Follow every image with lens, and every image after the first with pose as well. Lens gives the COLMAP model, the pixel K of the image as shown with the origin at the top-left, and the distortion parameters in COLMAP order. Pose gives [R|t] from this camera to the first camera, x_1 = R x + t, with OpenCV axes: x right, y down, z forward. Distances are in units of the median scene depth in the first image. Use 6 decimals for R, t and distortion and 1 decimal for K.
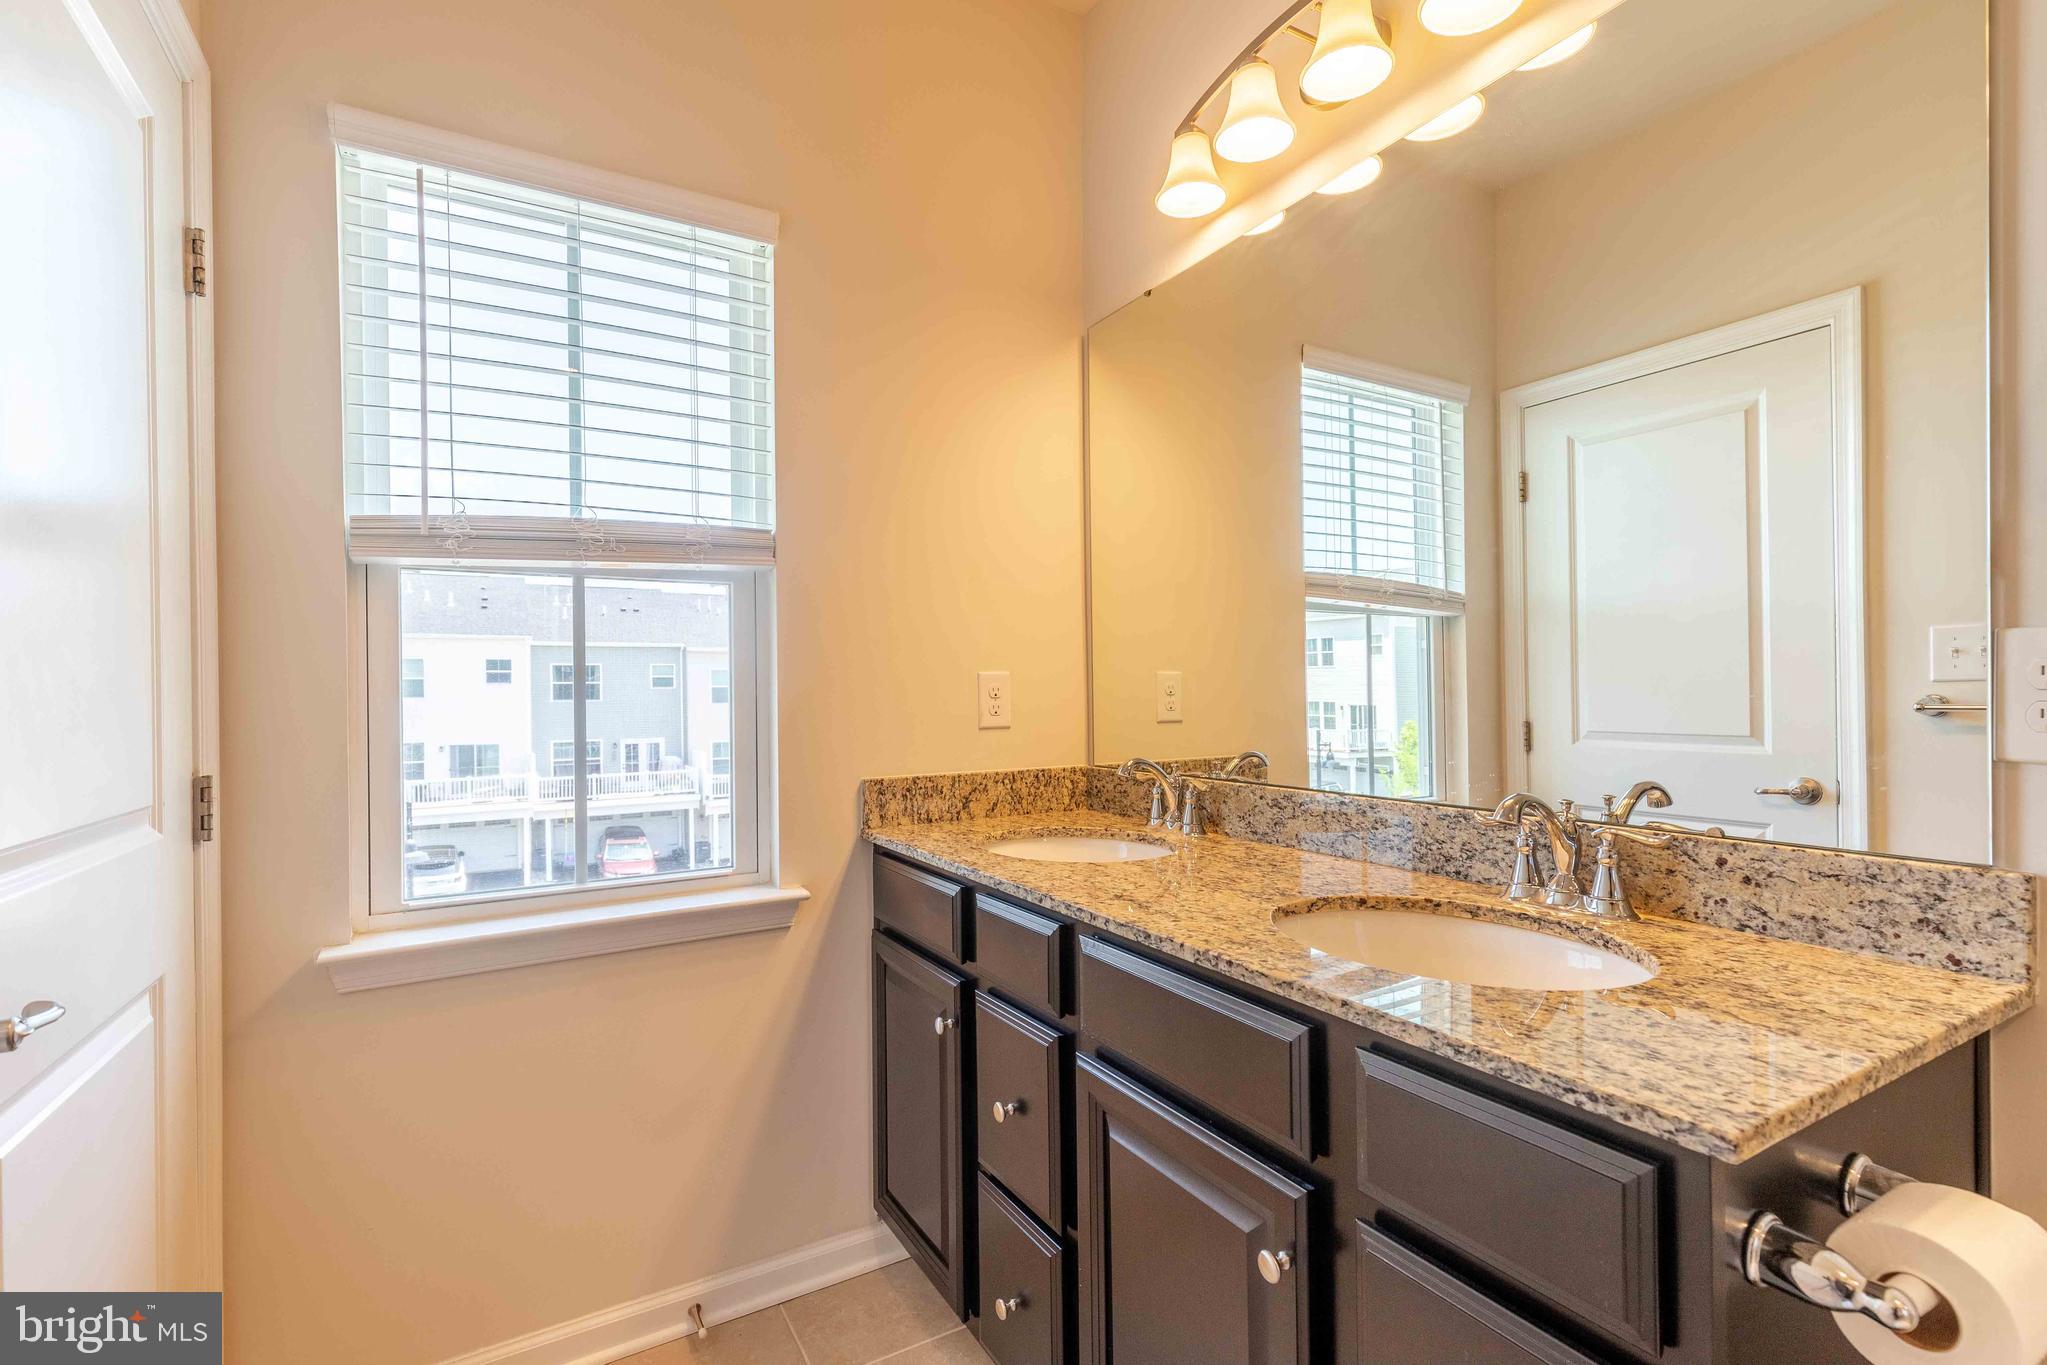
lens RADIAL K [[917.6, 0, 1025.6], [0, 917.6, 696.3], [0, 0, 1]] dist [0.002120, 0.001024]
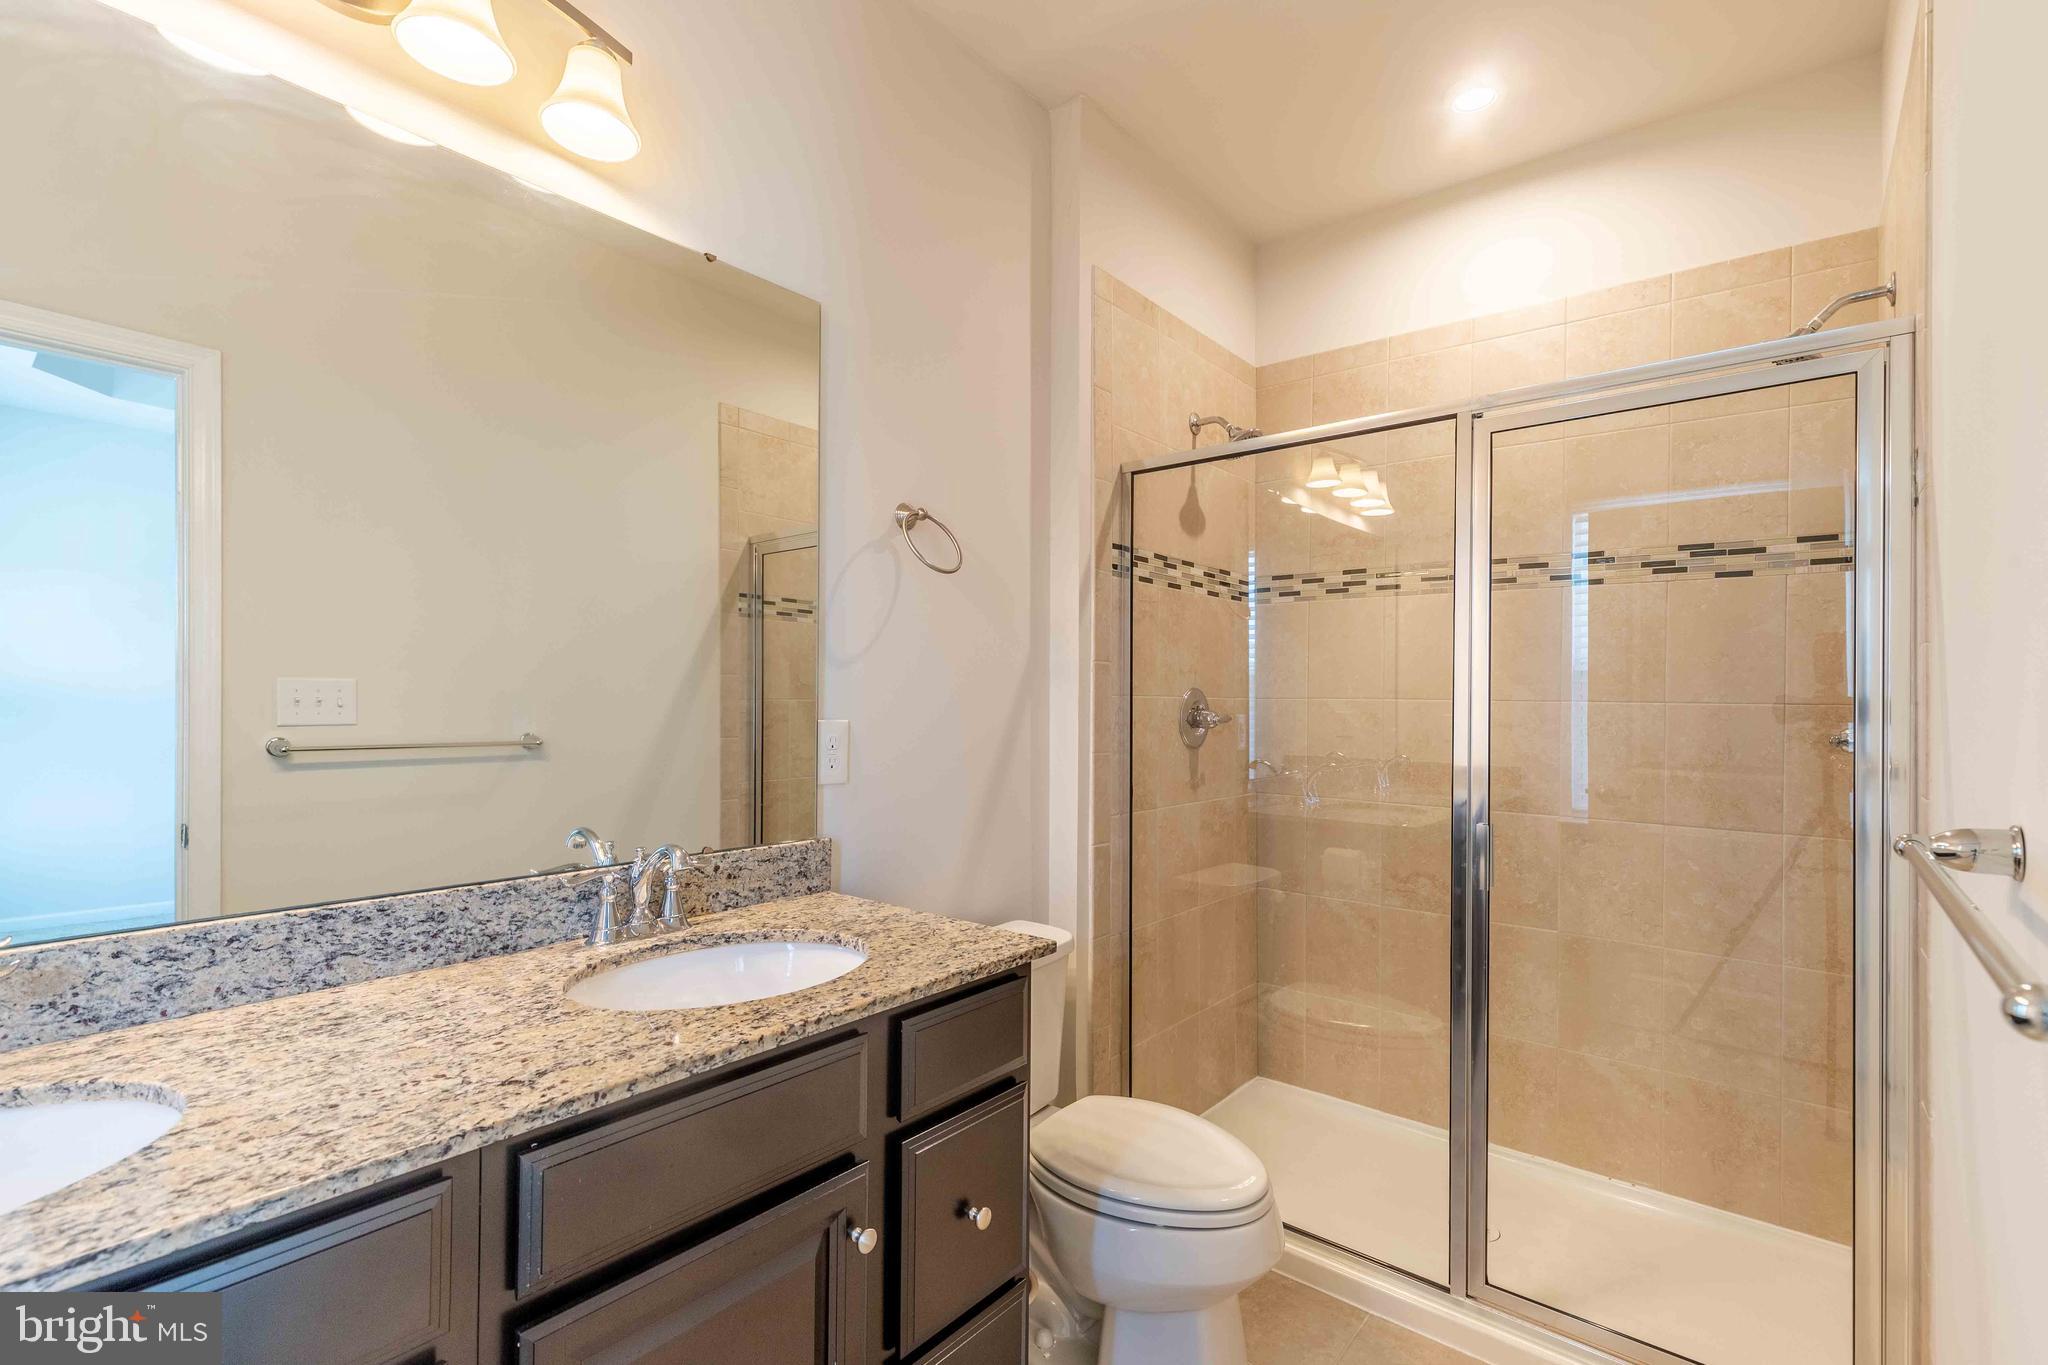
lens RADIAL K [[918.1, 0, 1026.1], [0, 918.1, 696.3], [0, 0, 1]] dist [0.002120, 0.001024]
pose [[-0.338417, 0.014819, 0.940880, -0.799864], [0.003914, 0.999890, -0.014340, -0.074613], [-0.940988, -0.001170, -0.338438, 0.998227]]
